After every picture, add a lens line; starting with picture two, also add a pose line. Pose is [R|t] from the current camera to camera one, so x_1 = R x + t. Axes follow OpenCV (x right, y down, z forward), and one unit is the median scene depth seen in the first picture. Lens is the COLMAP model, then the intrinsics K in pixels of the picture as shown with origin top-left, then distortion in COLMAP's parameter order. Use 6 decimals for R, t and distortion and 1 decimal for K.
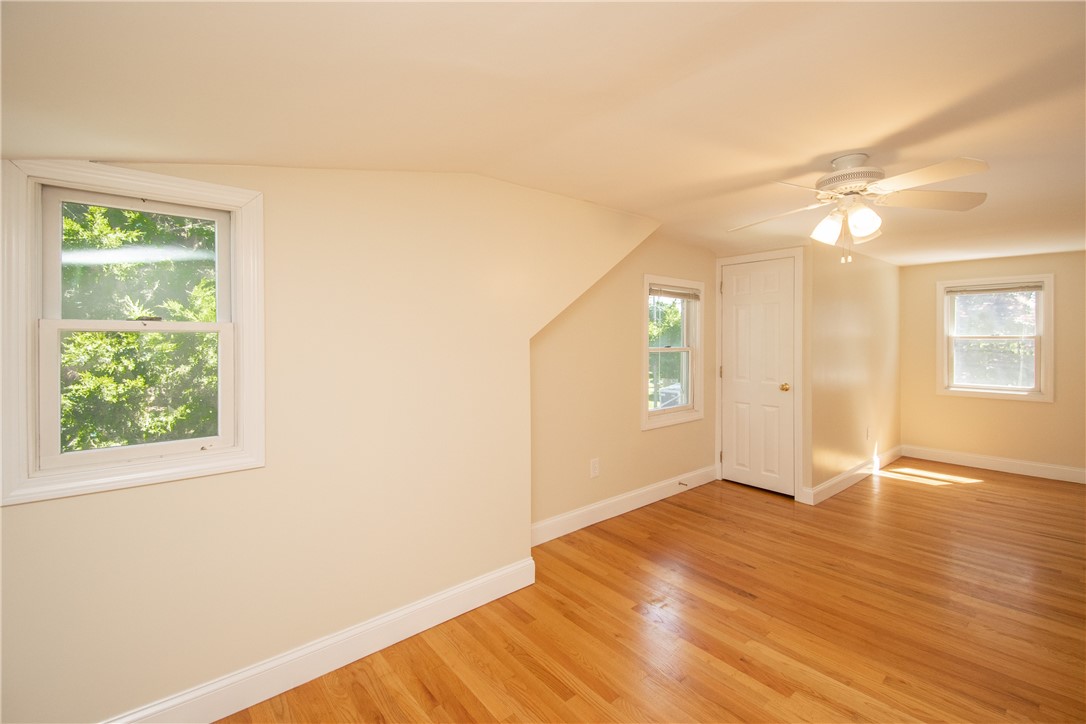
lens RADIAL K [[499.8, 0, 527.5], [0, 499.8, 336.4], [0, 0, 1]] dist [0.026784, -0.018581]
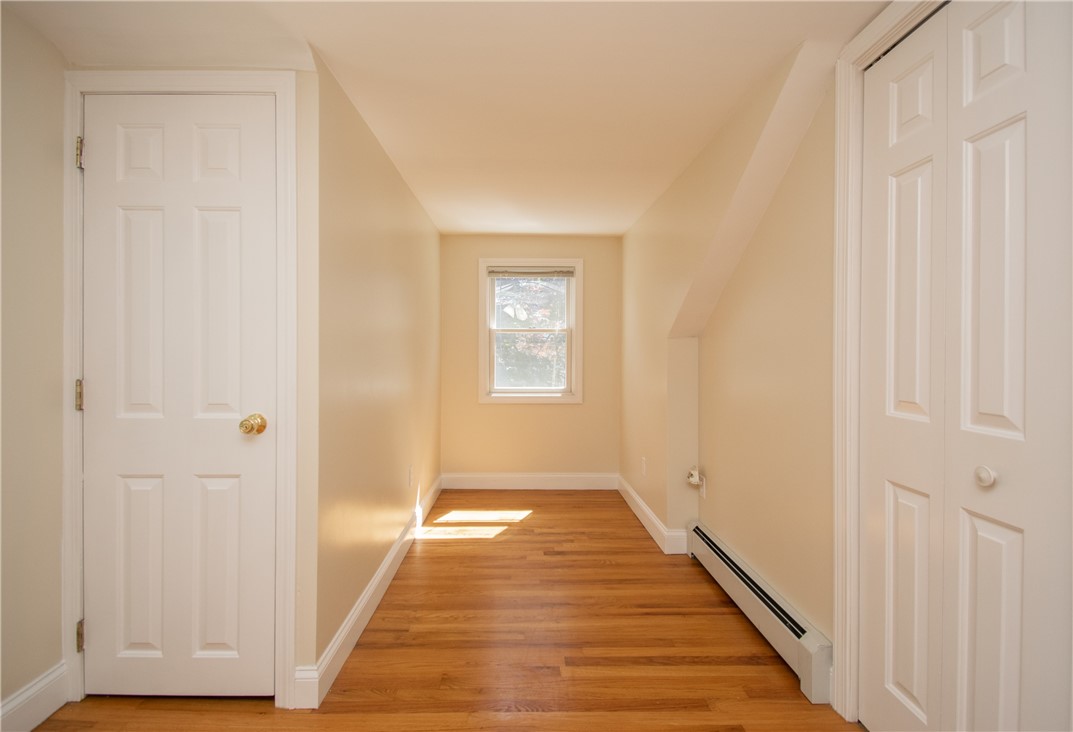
lens RADIAL K [[486.6, 0, 515.2], [0, 486.6, 352.0], [0, 0, 1]] dist [-0.003985, -0.001278]
pose [[0.655497, -0.001700, 0.755196, 0.384252], [-0.003923, 0.999976, 0.005656, 0.043589], [-0.755188, -0.006670, 0.655475, 0.637680]]
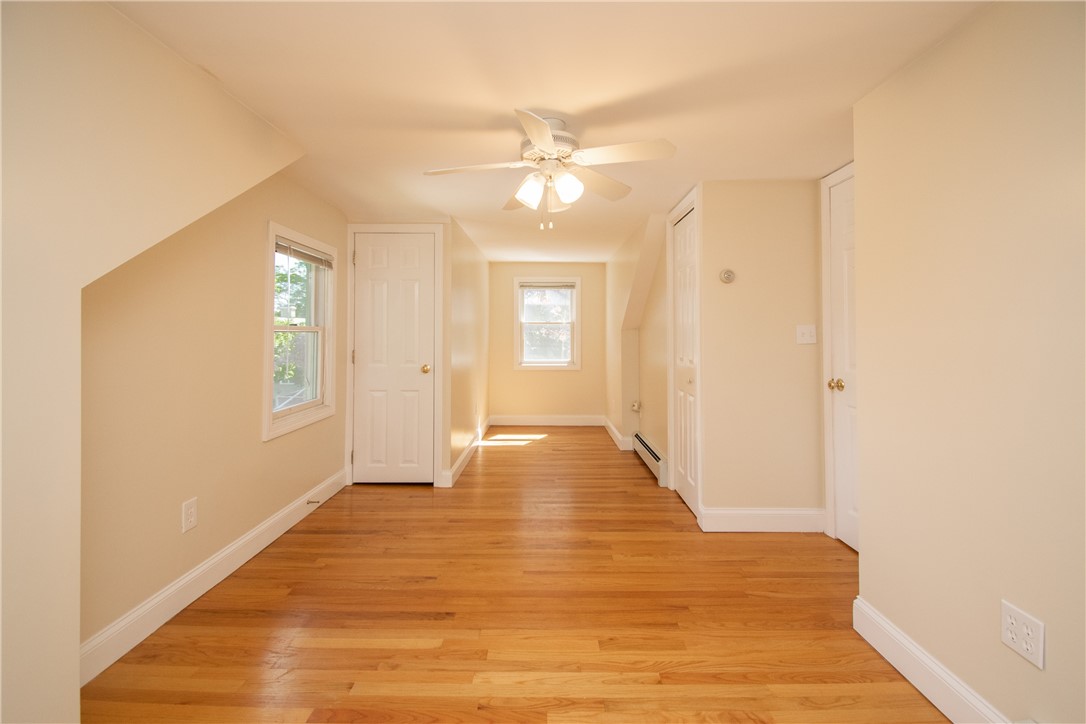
lens RADIAL K [[492.6, 0, 564.2], [0, 492.6, 324.9], [0, 0, 1]] dist [0.042267, -0.025289]
pose [[0.621477, 0.012787, 0.783328, -0.059781], [-0.001266, 0.999882, -0.015318, 0.033887], [-0.783432, 0.008528, 0.621420, 0.229670]]
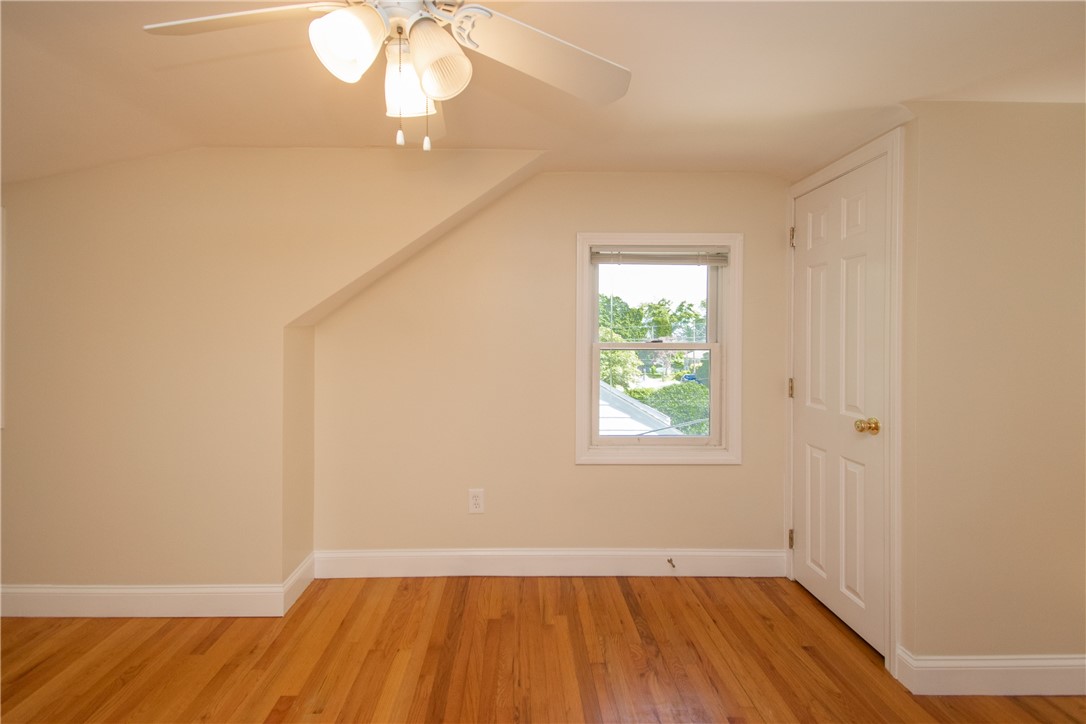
lens RADIAL K [[499.8, 0, 527.5], [0, 499.8, 336.4], [0, 0, 1]] dist [0.026784, -0.018581]
pose [[0.763523, 0.005254, -0.645759, 0.610692], [-0.003952, 0.999986, 0.003463, 0.013975], [0.645769, -0.000092, 0.763533, 0.439535]]
